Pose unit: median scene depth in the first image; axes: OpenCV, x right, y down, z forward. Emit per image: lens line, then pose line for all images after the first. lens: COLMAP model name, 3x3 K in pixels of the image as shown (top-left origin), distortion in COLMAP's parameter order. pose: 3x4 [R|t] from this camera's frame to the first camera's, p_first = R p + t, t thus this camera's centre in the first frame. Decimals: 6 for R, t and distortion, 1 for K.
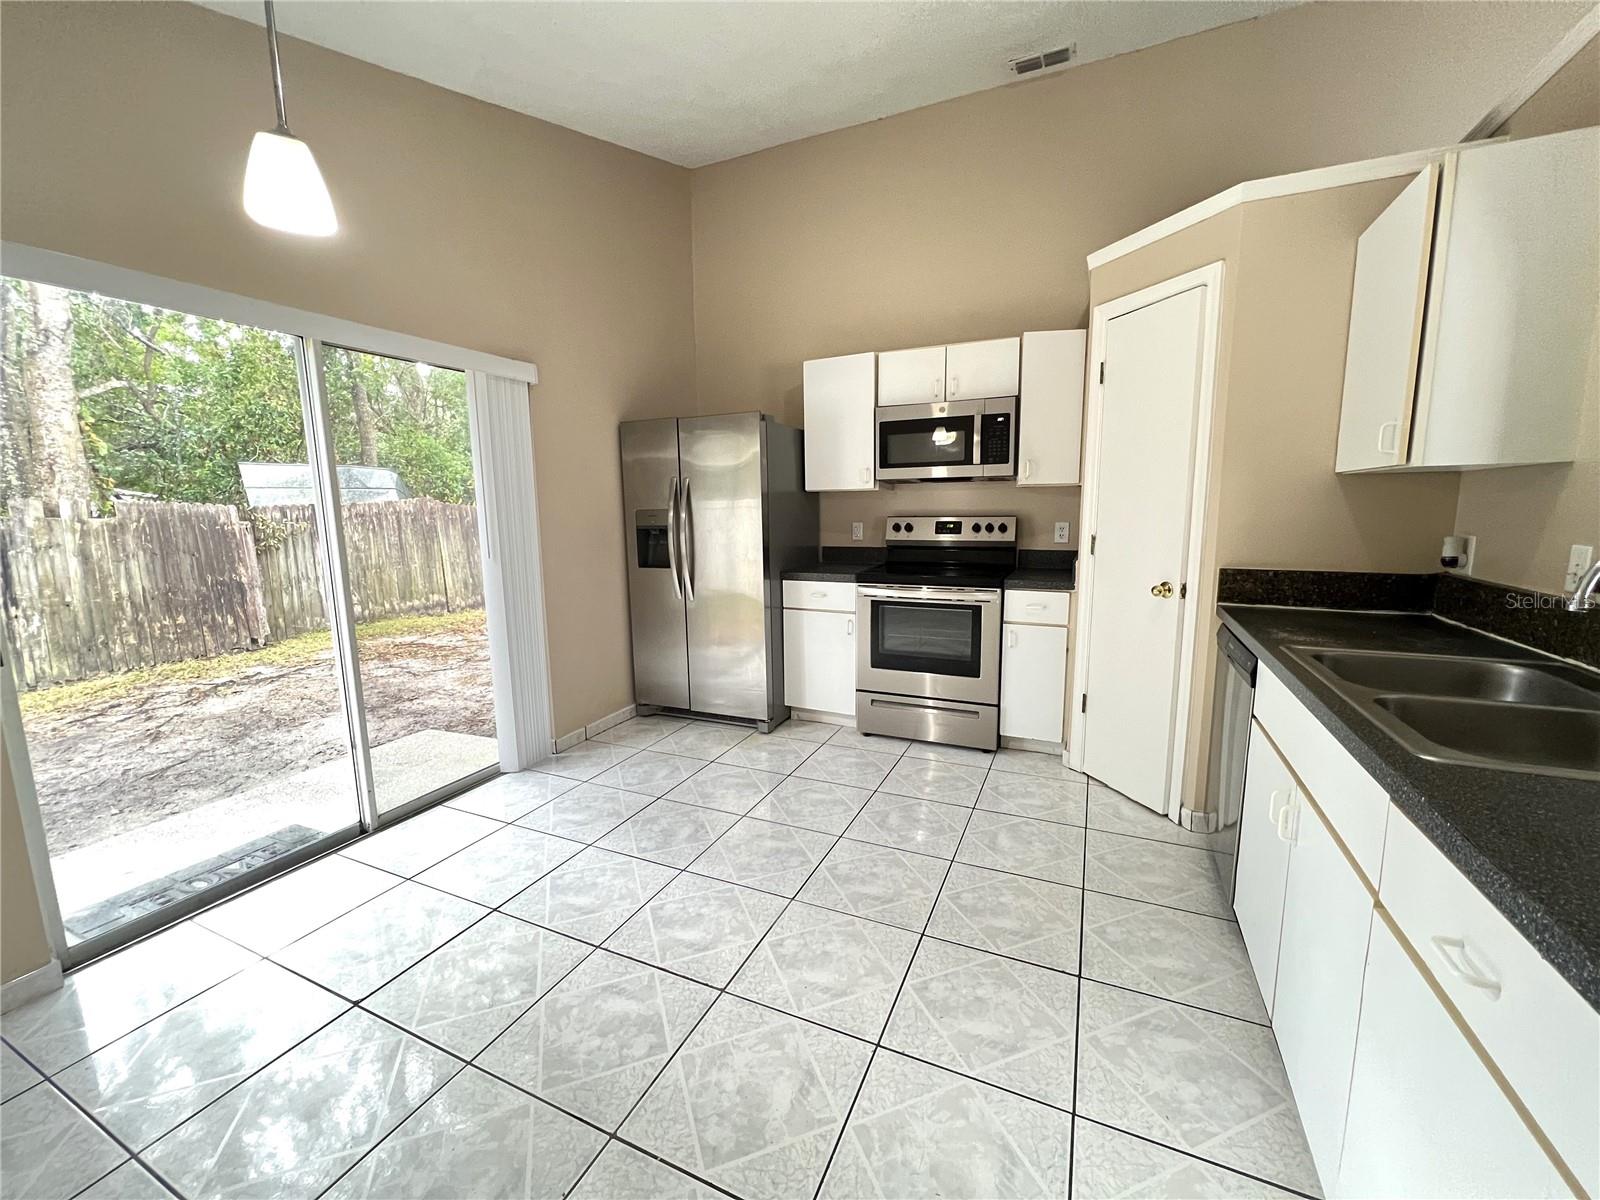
lens RADIAL K [[642.5, 0, 799.4], [0, 642.5, 599.0], [0, 0, 1]] dist [-0.002776, -0.000314]
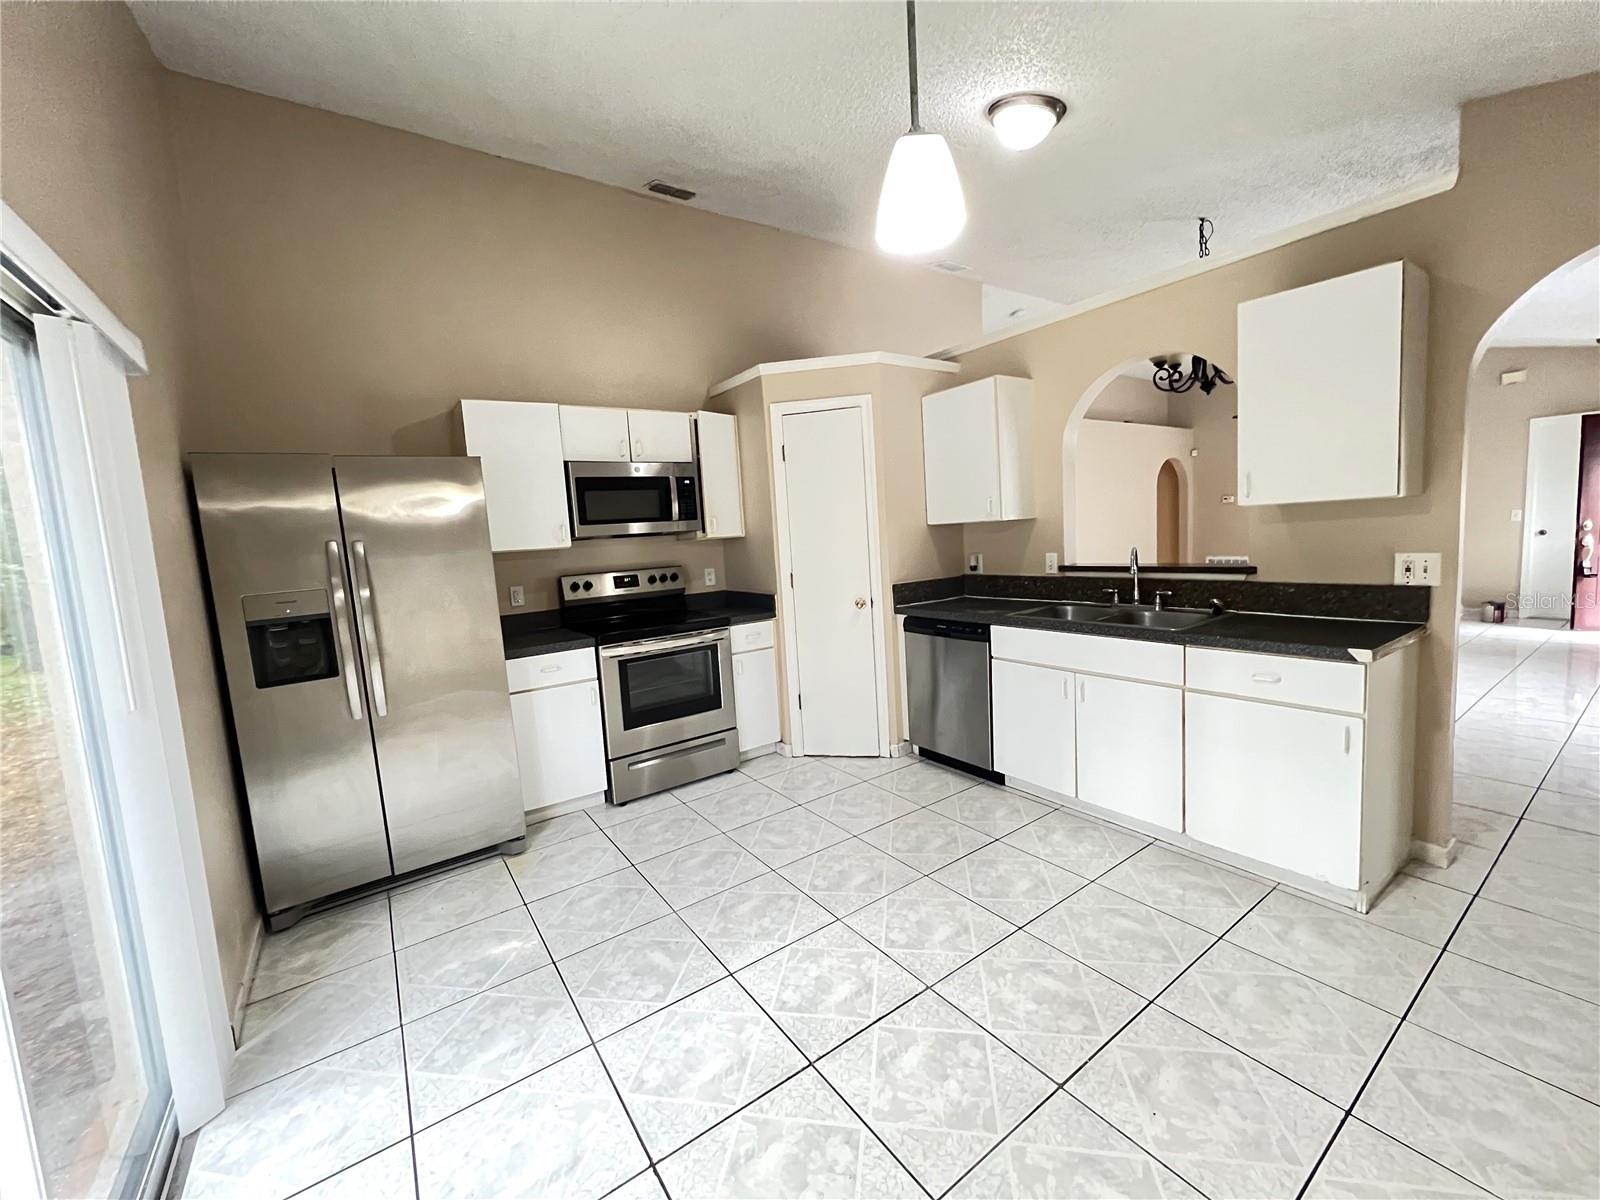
lens RADIAL K [[642.5, 0, 801.0], [0, 642.5, 598.2], [0, 0, 1]] dist [-0.002776, -0.000314]
pose [[0.500503, -0.106645, 0.859141, -0.598642], [0.182089, 0.983153, 0.015961, -0.058660], [-0.846369, 0.148451, 0.511490, 0.280530]]
